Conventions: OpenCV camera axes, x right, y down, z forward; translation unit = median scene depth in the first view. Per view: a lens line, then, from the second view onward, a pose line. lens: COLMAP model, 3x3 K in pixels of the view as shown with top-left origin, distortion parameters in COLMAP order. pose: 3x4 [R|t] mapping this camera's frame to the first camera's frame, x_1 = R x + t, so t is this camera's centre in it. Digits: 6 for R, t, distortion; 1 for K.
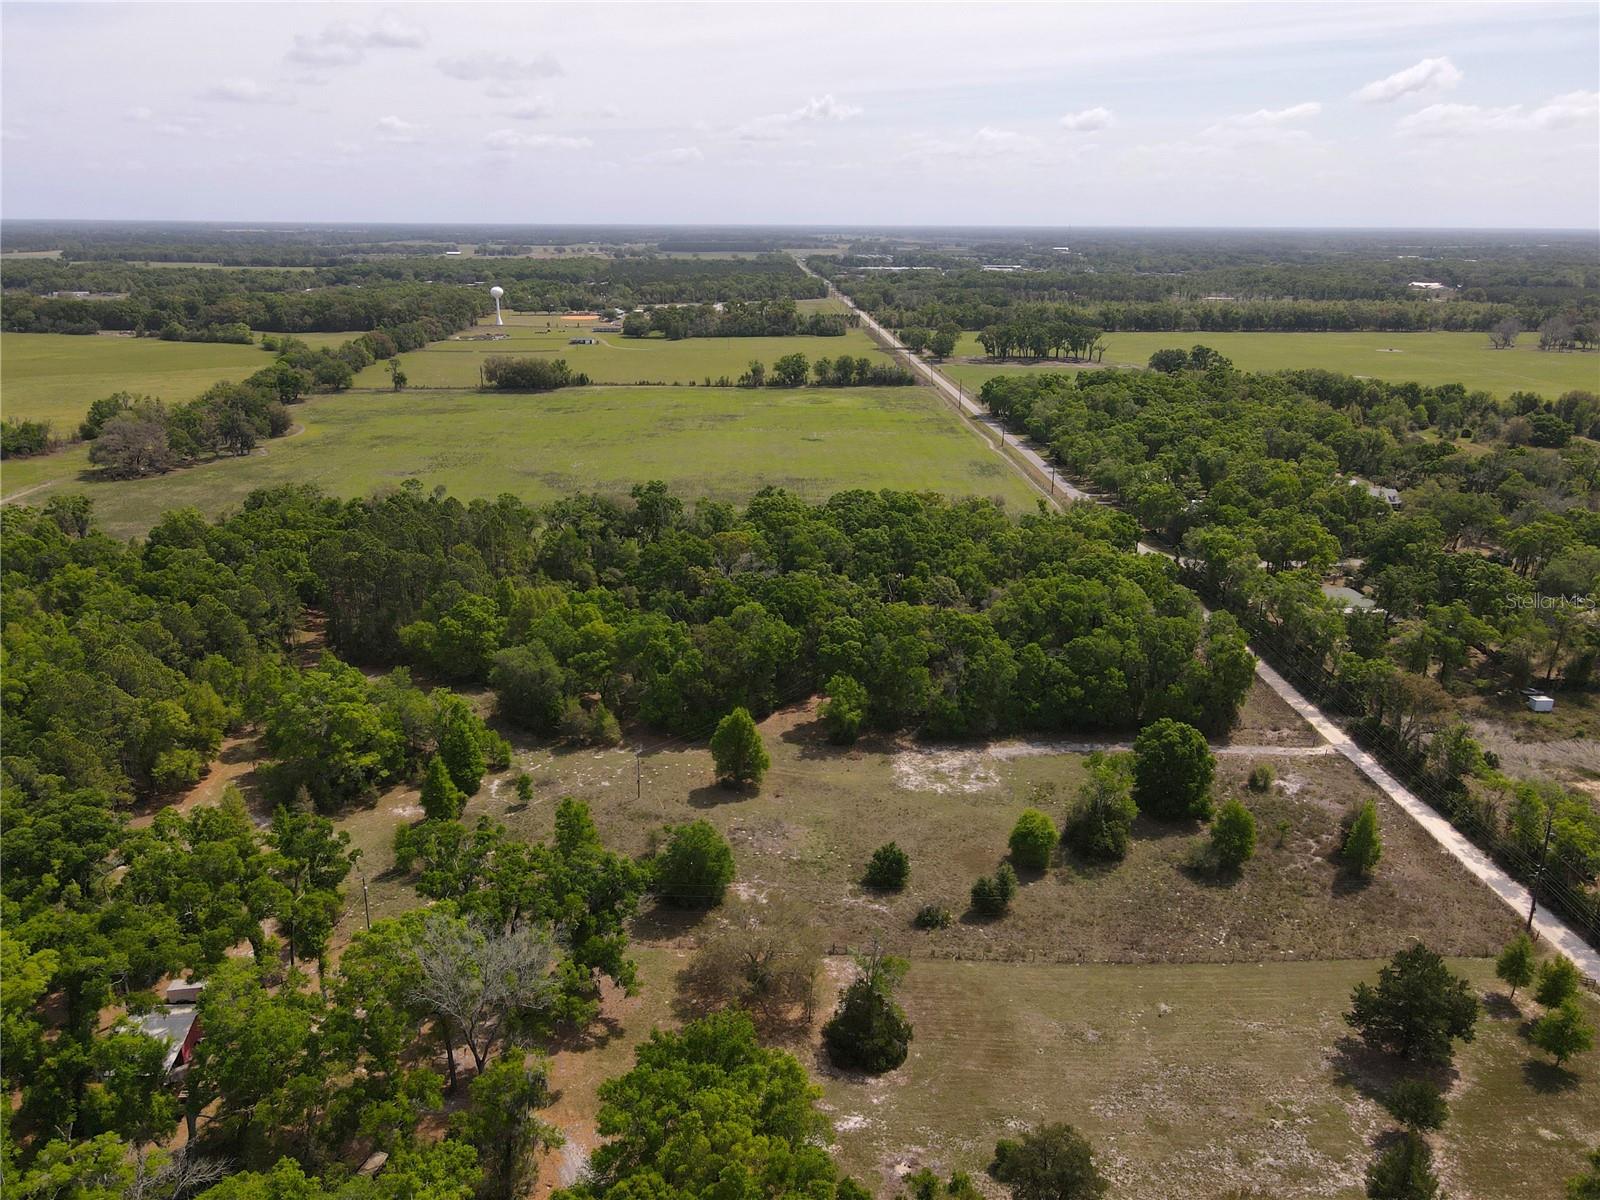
lens RADIAL K [[1170.1, 0, 786.1], [0, 1170.1, 611.0], [0, 0, 1]] dist [0.012933, 0.000064]
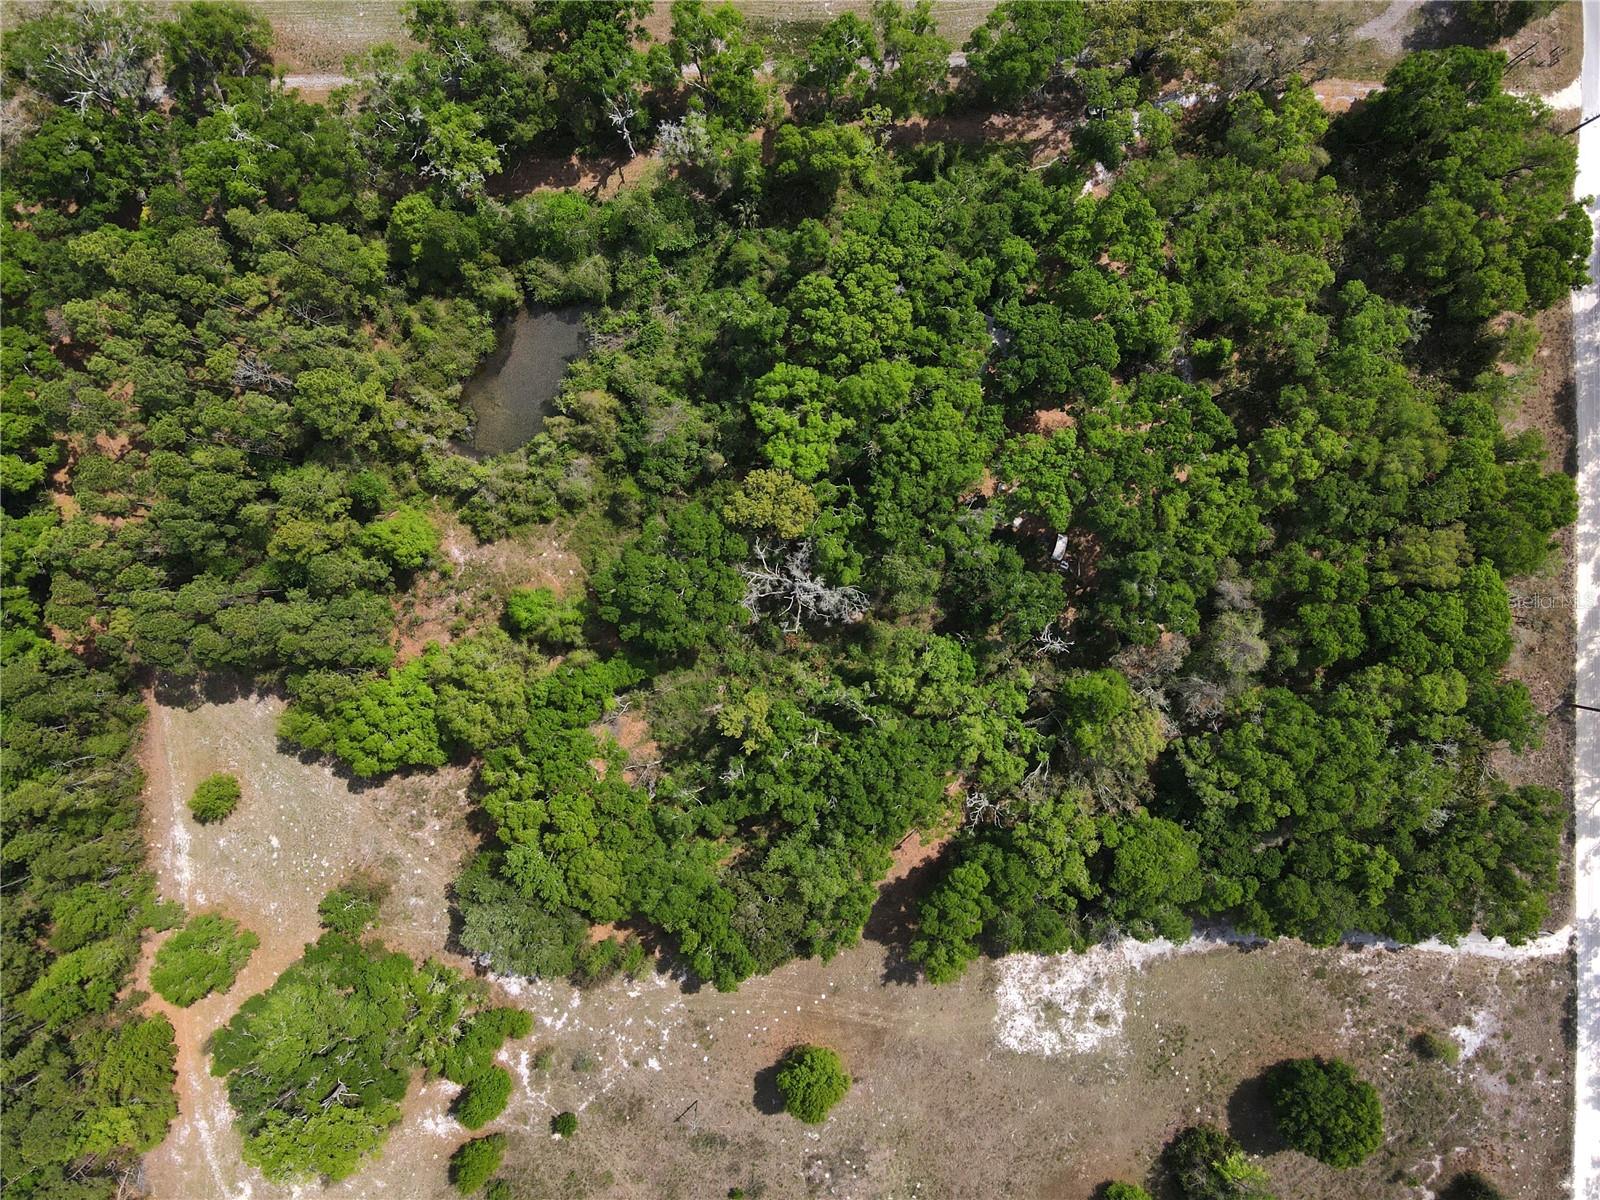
lens RADIAL K [[1170.1, 0, 797.3], [0, 1170.1, 592.4], [0, 0, 1]] dist [0.012933, 0.000064]
pose [[0.999962, 0.001171, -0.008590, -0.040633], [0.007905, 0.283727, 0.958872, -0.719861], [0.003560, -0.958904, 0.283708, 1.024013]]
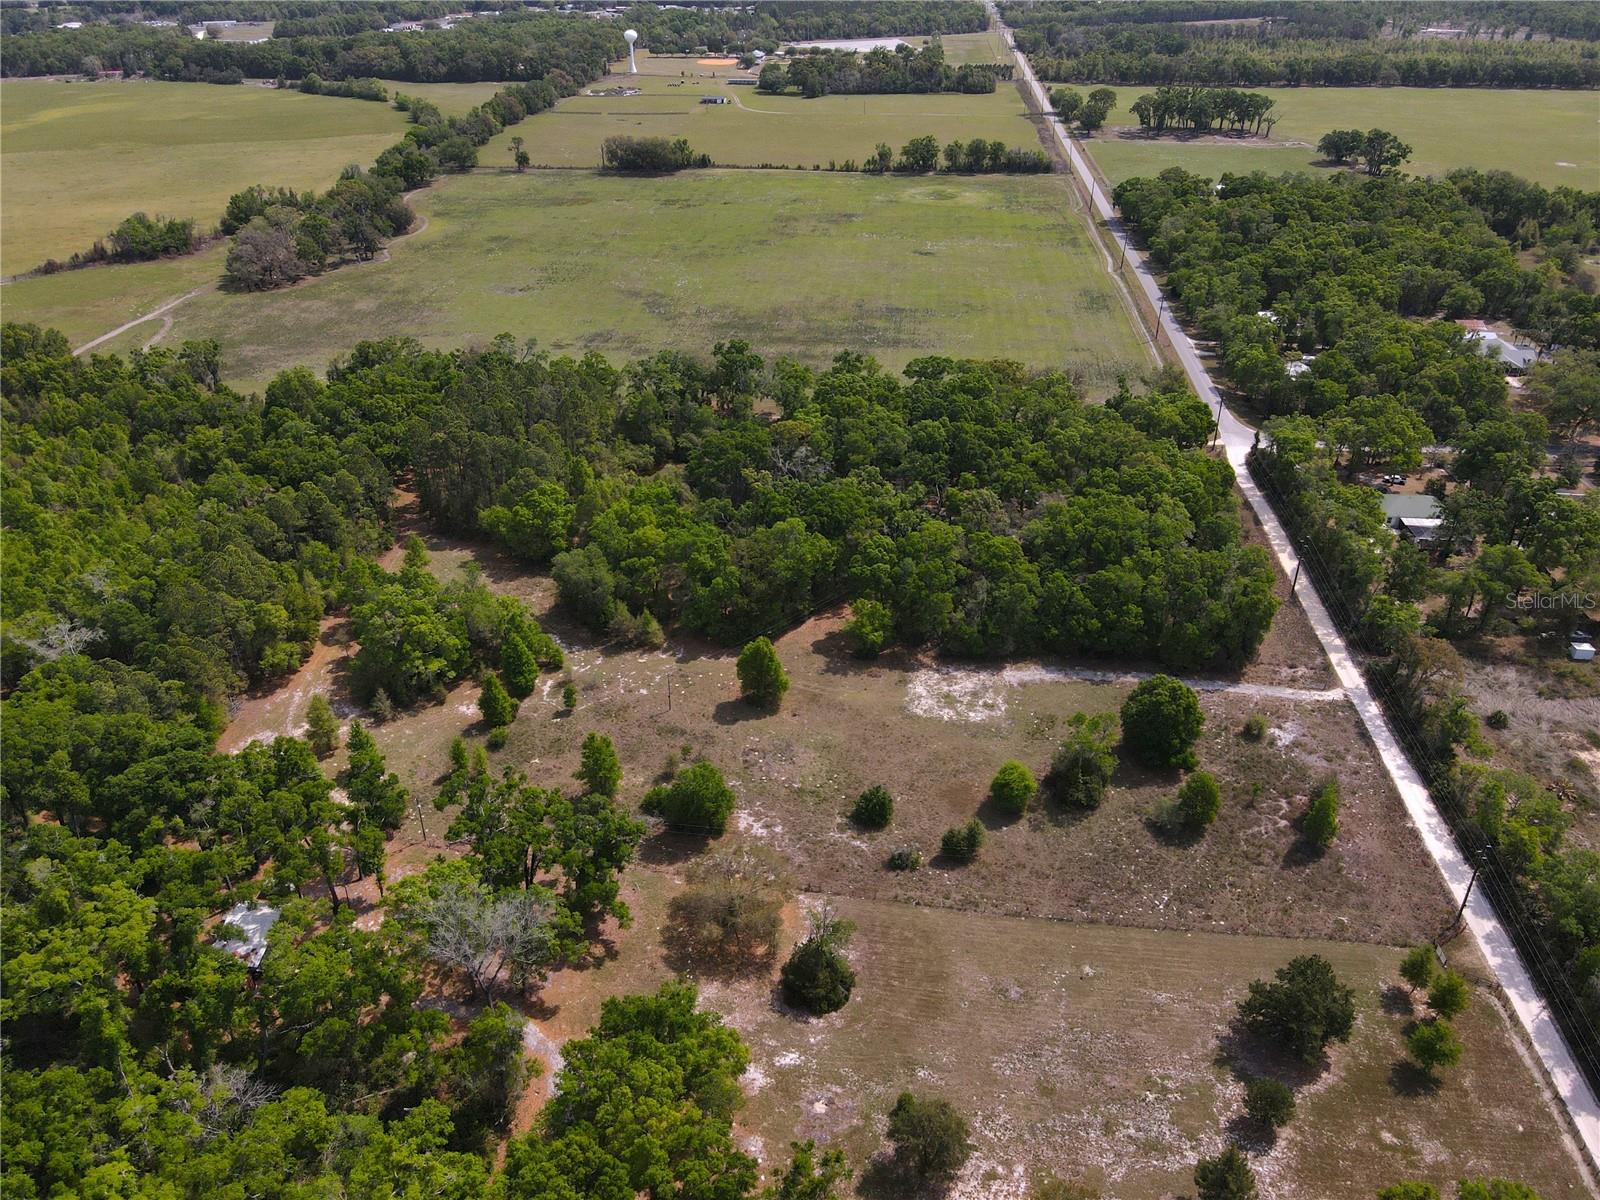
lens RADIAL K [[1170.1, 0, 786.7], [0, 1170.1, 600.7], [0, 0, 1]] dist [0.012933, 0.000064]
pose [[0.991086, 0.061347, -0.118263, 0.101607], [-0.034407, 0.975422, 0.217641, -0.174279], [0.128707, -0.211632, 0.968838, -0.044426]]
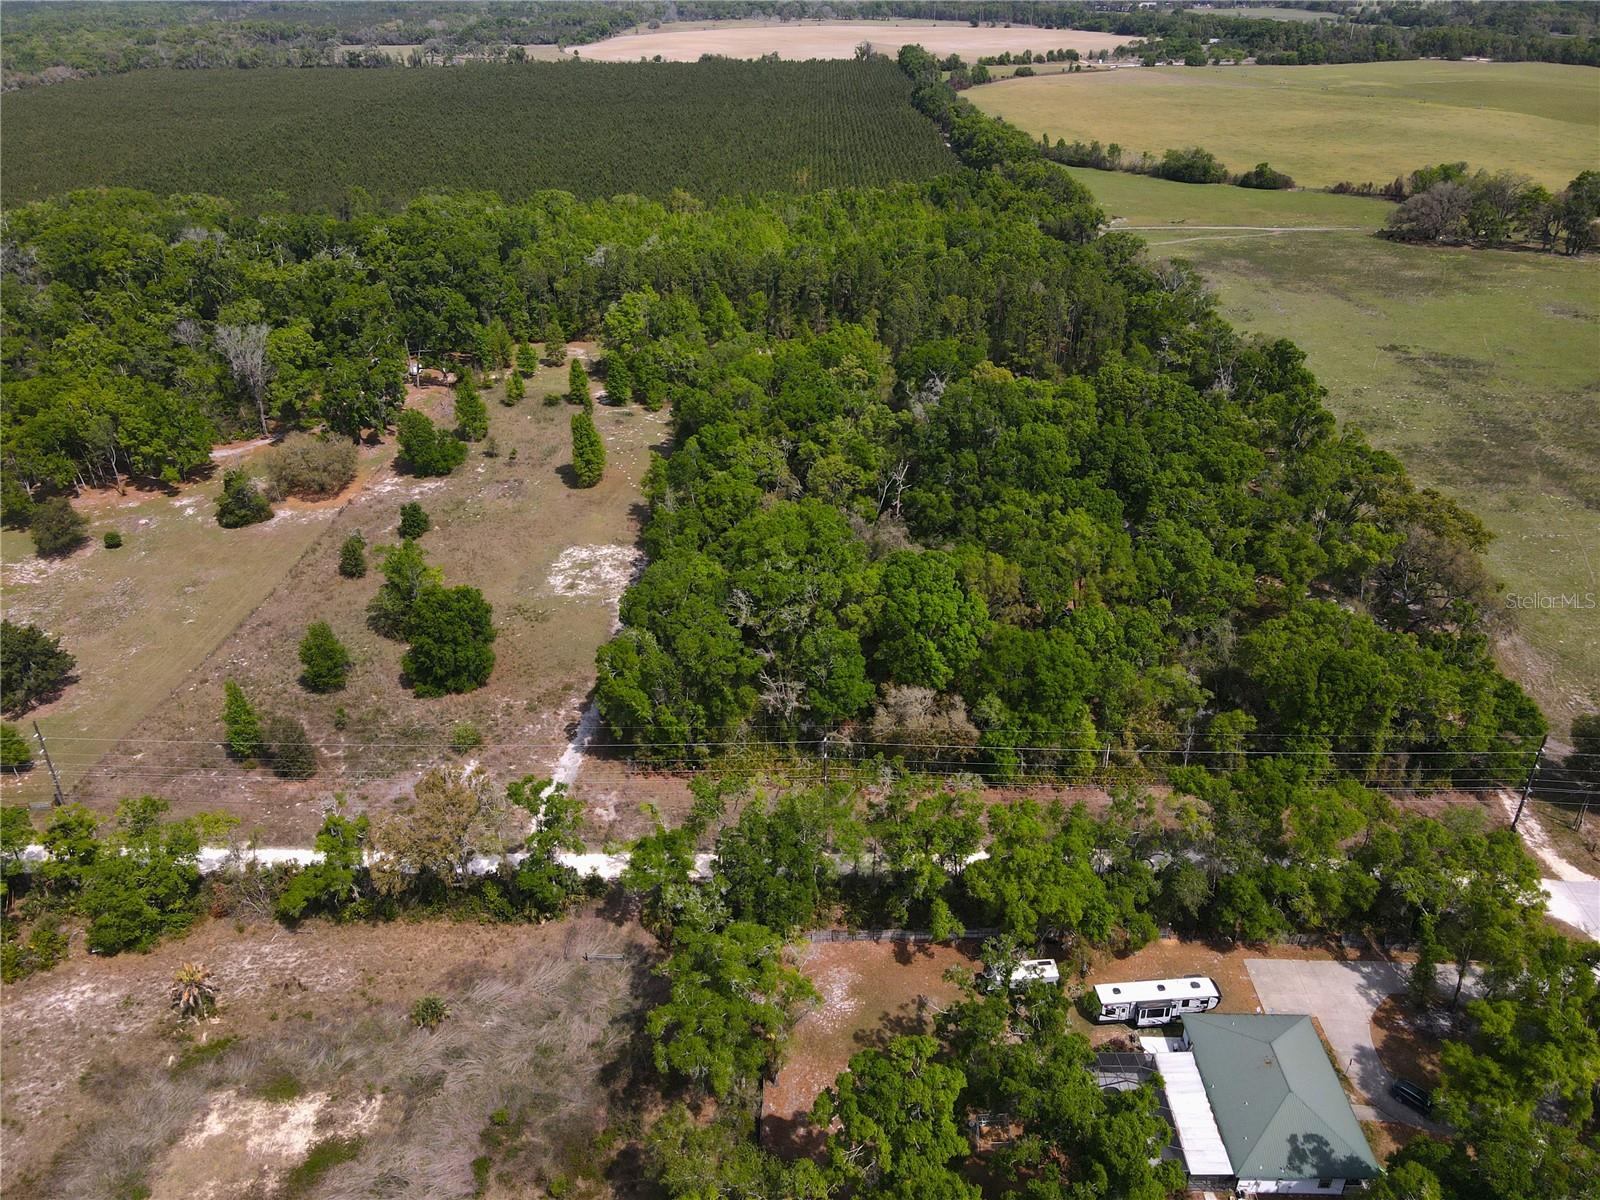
lens RADIAL K [[1170.1, 0, 785.9], [0, 1170.1, 590.4], [0, 0, 1]] dist [0.012933, 0.000064]
pose [[-0.069985, 0.474090, -0.877691, 0.989299], [-0.304659, 0.827652, 0.471354, -0.360590], [0.949887, 0.300384, 0.086513, 1.057146]]
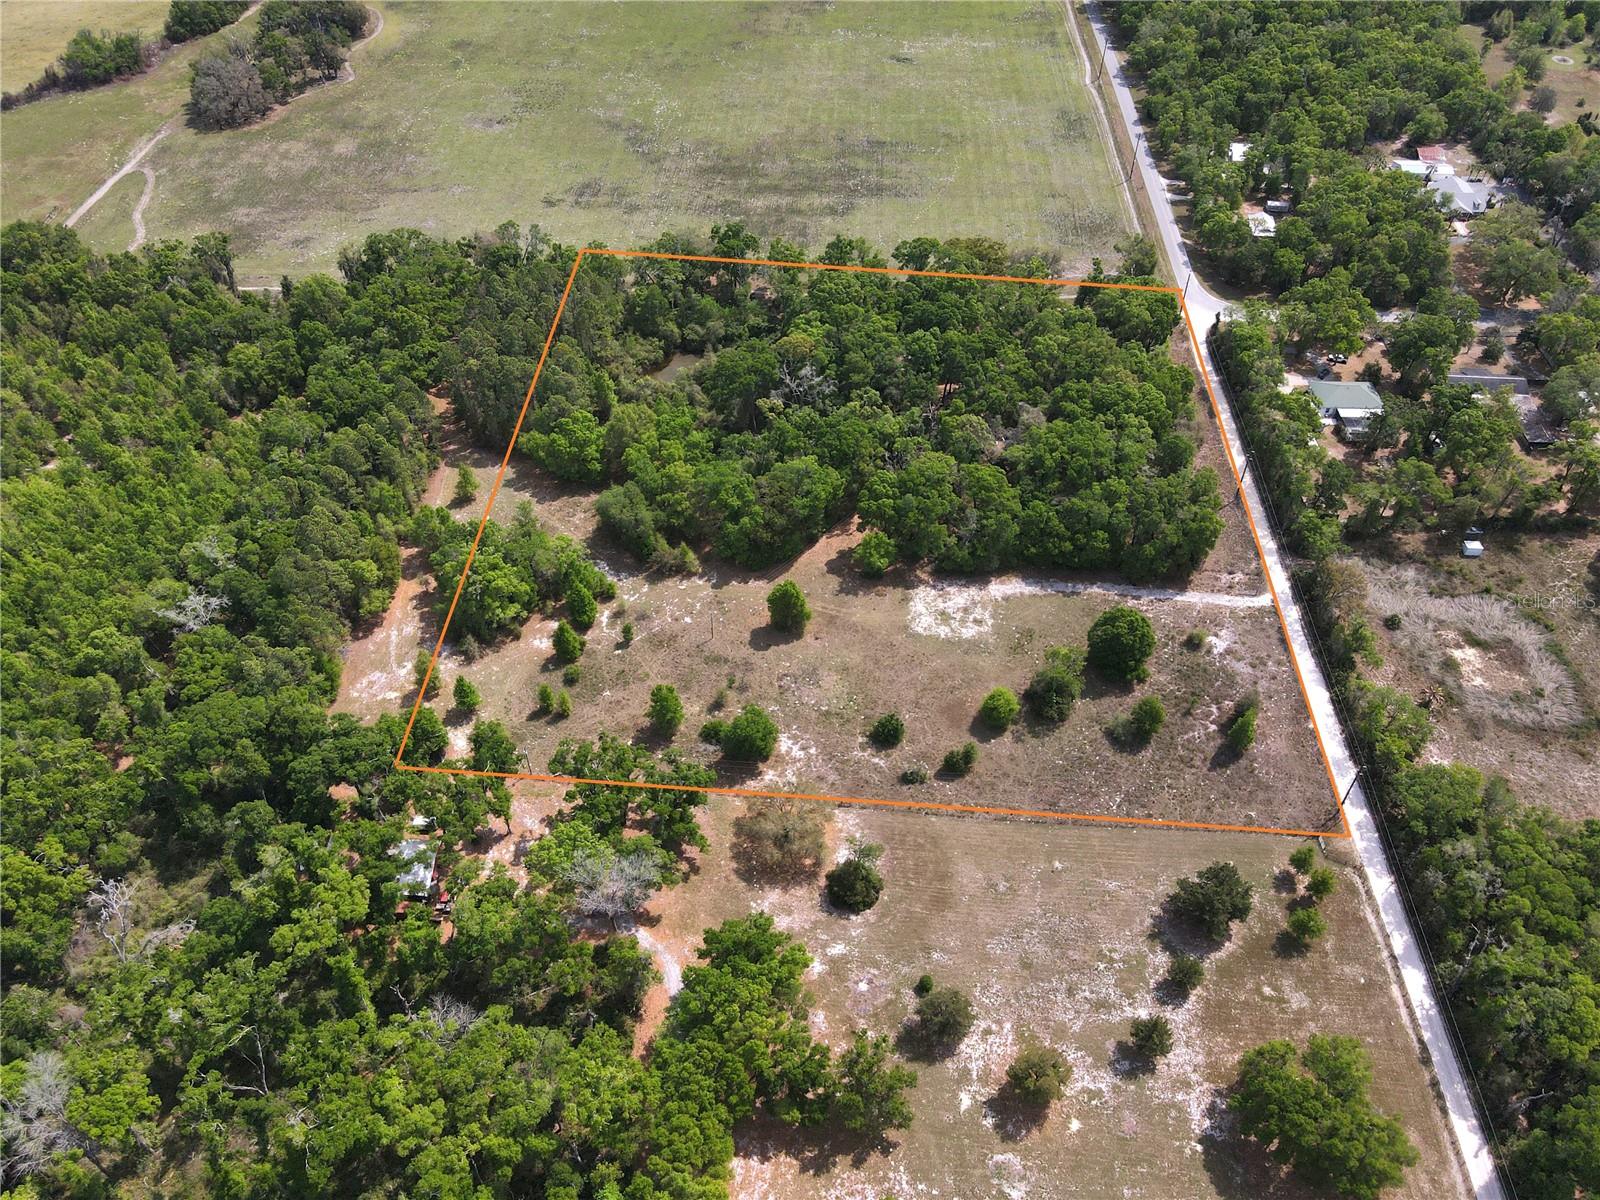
lens RADIAL K [[1170.1, 0, 785.9], [0, 1170.1, 596.4], [0, 0, 1]] dist [0.012933, 0.000064]
pose [[0.996202, 0.052246, -0.069653, 0.044111], [-0.015195, 0.892012, 0.451756, -0.447307], [0.085734, -0.448982, 0.889418, -0.145255]]
